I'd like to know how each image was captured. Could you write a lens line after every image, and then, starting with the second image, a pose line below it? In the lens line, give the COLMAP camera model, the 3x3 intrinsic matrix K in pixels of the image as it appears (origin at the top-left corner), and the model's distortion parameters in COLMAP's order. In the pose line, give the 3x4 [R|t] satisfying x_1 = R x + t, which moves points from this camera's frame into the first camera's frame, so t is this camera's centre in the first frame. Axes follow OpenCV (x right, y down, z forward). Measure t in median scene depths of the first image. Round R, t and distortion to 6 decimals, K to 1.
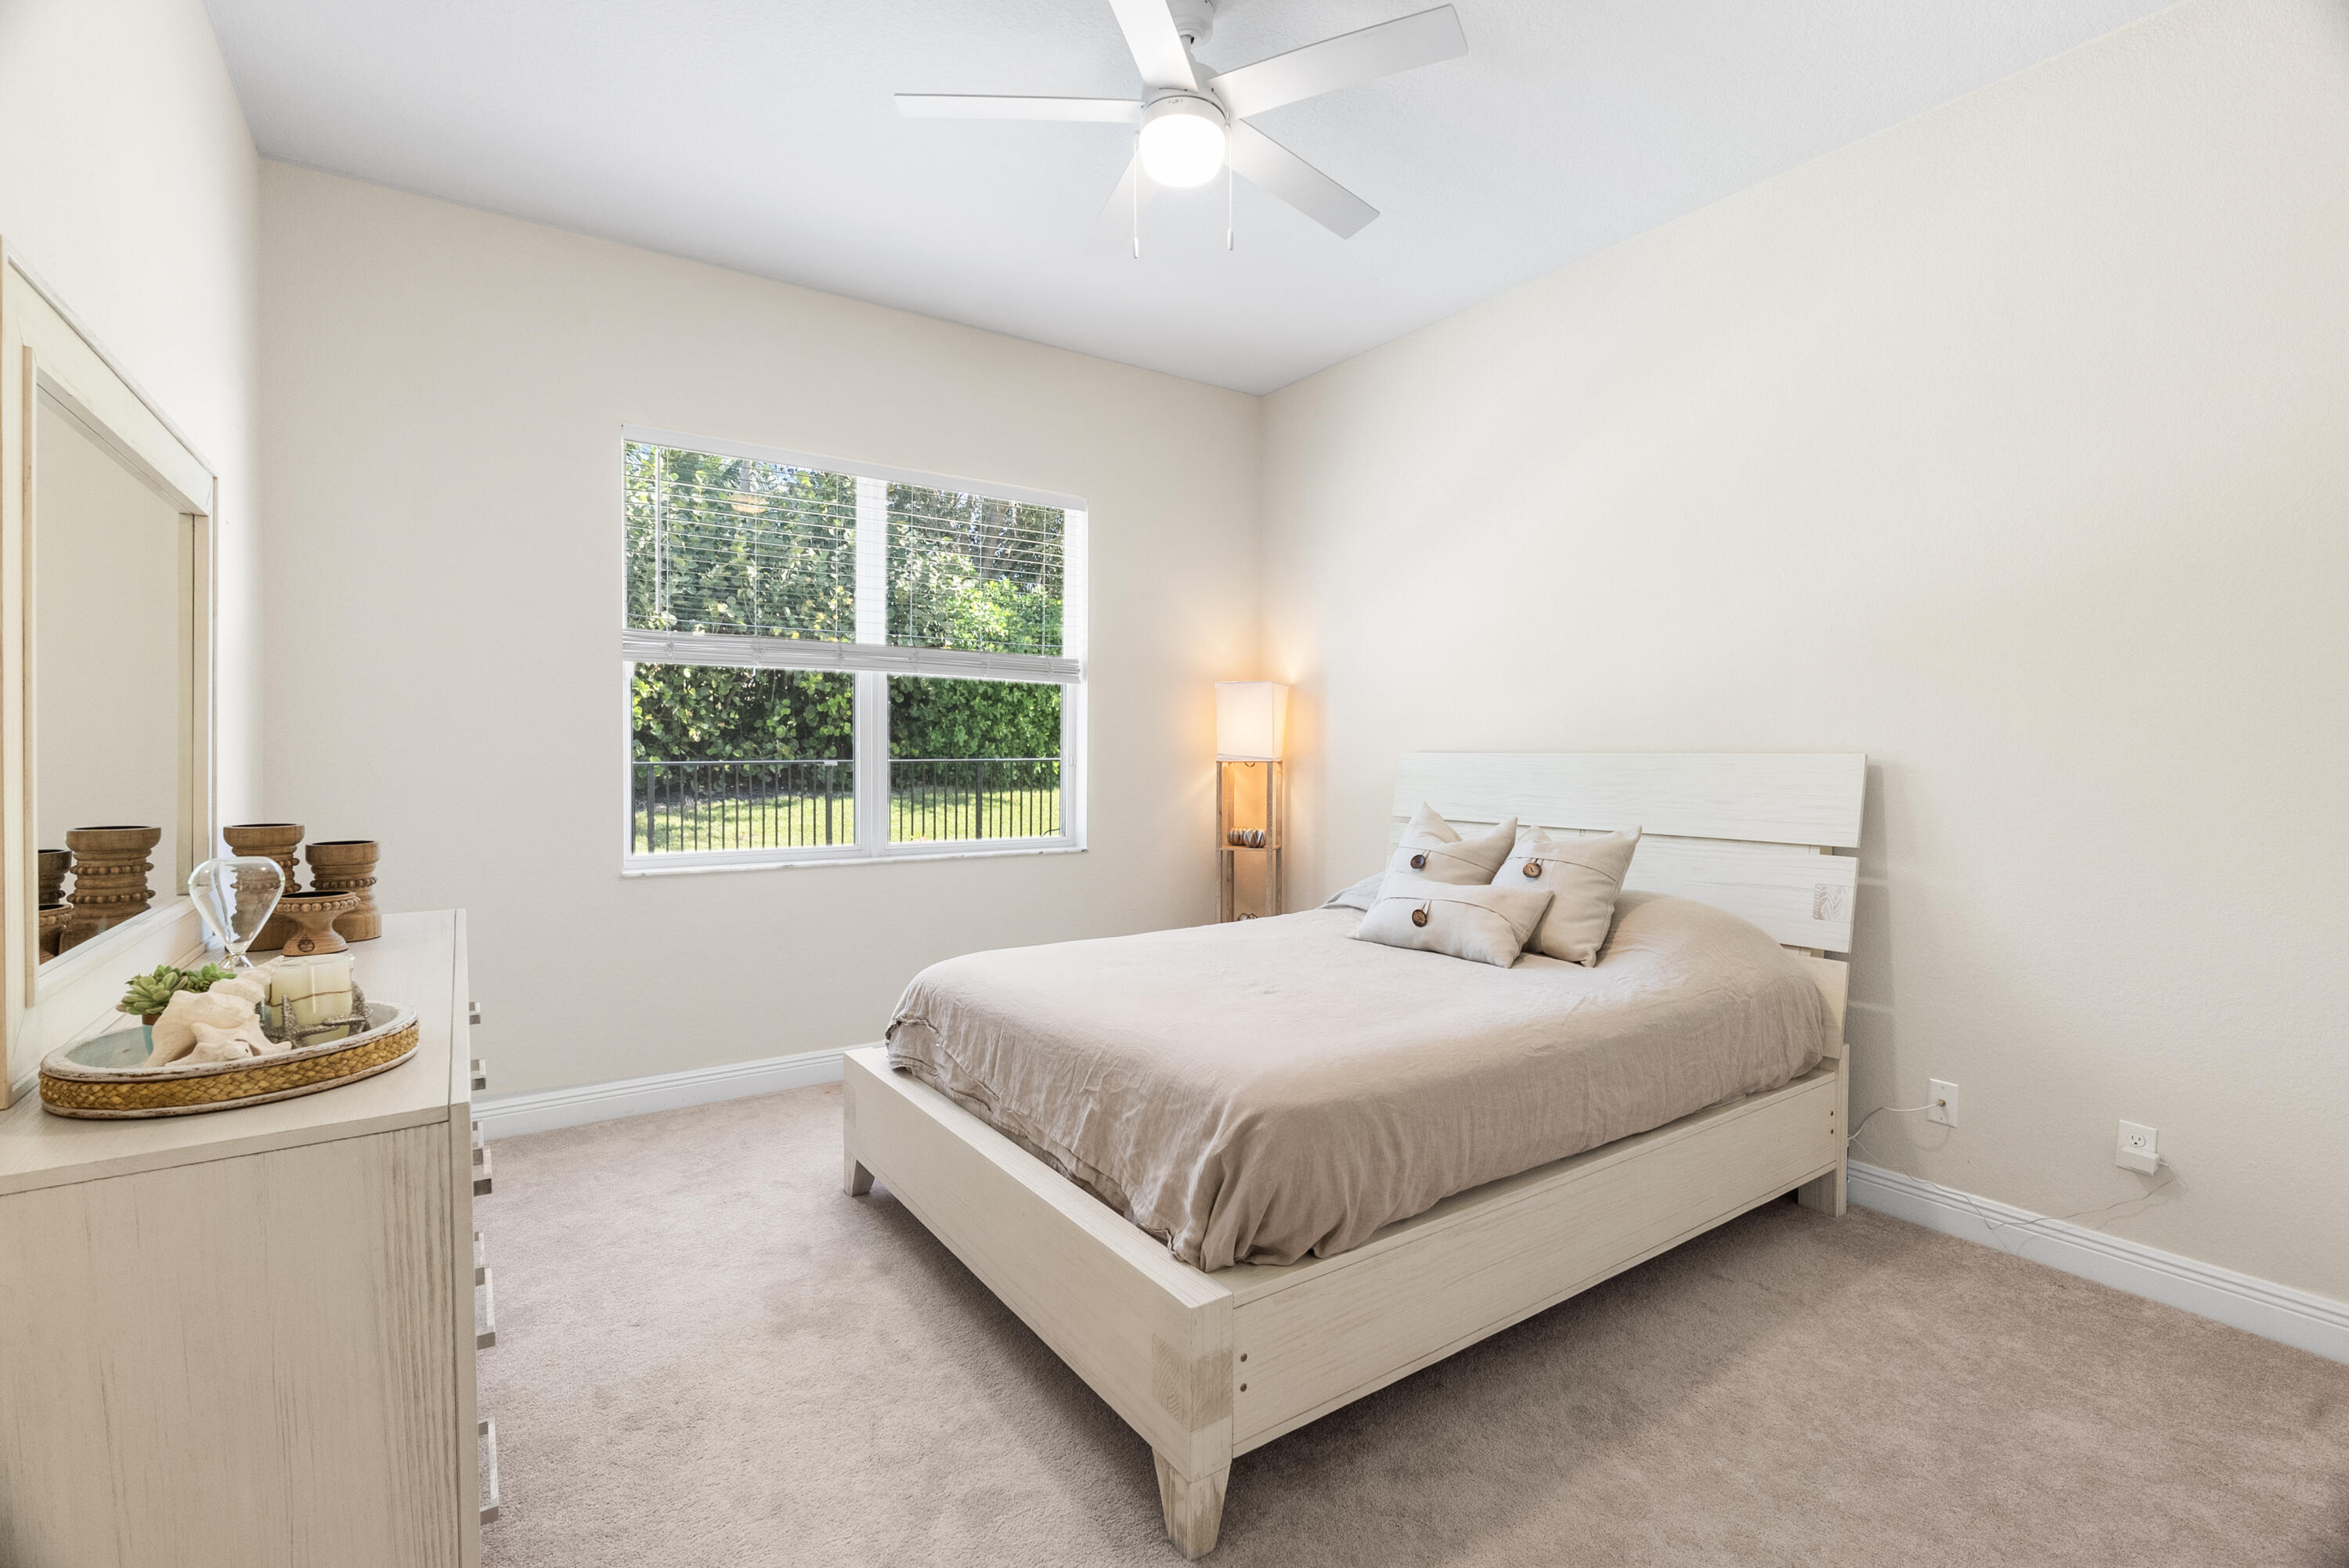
lens RADIAL K [[1060.9, 0, 1167.0], [0, 1060.9, 745.2], [0, 0, 1]] dist [0.001653, 0.001060]
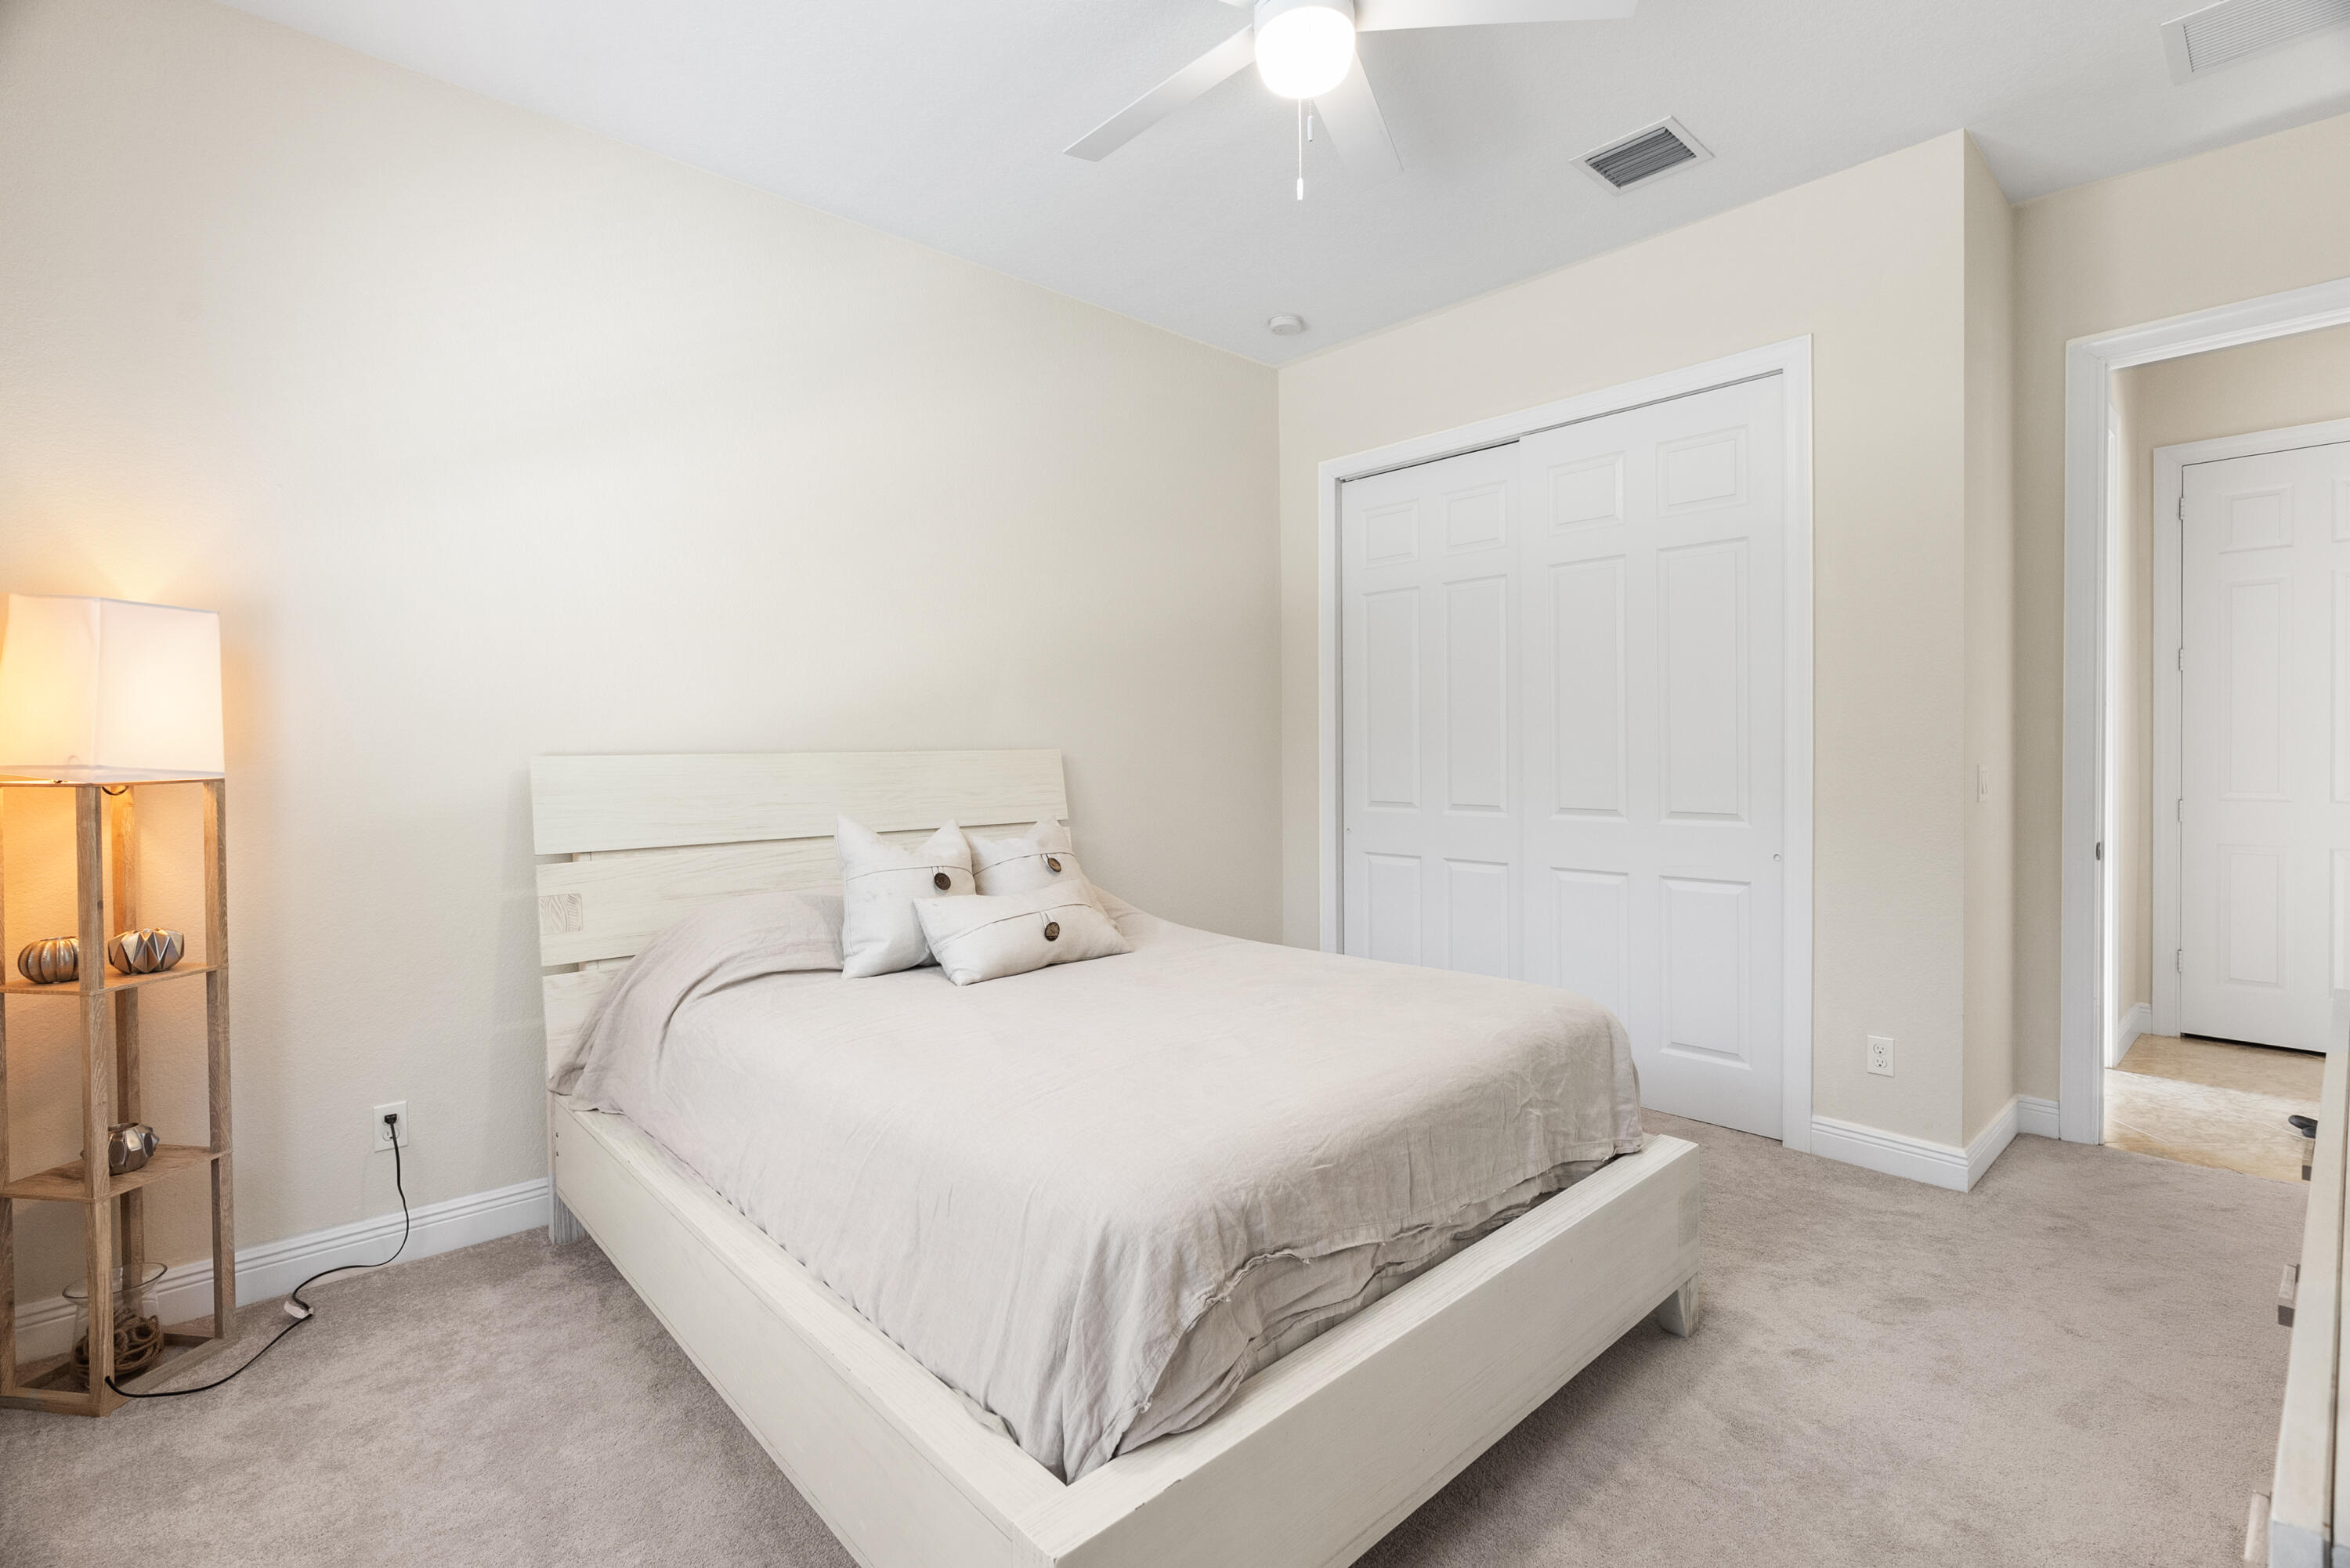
lens RADIAL K [[1061.4, 0, 1167.5], [0, 1061.4, 745.2], [0, 0, 1]] dist [0.001653, 0.001060]
pose [[-0.153998, 0.002526, 0.988068, -0.690637], [0.000168, 0.999997, -0.002530, 0.002967], [-0.988071, -0.000224, -0.153998, 1.042419]]
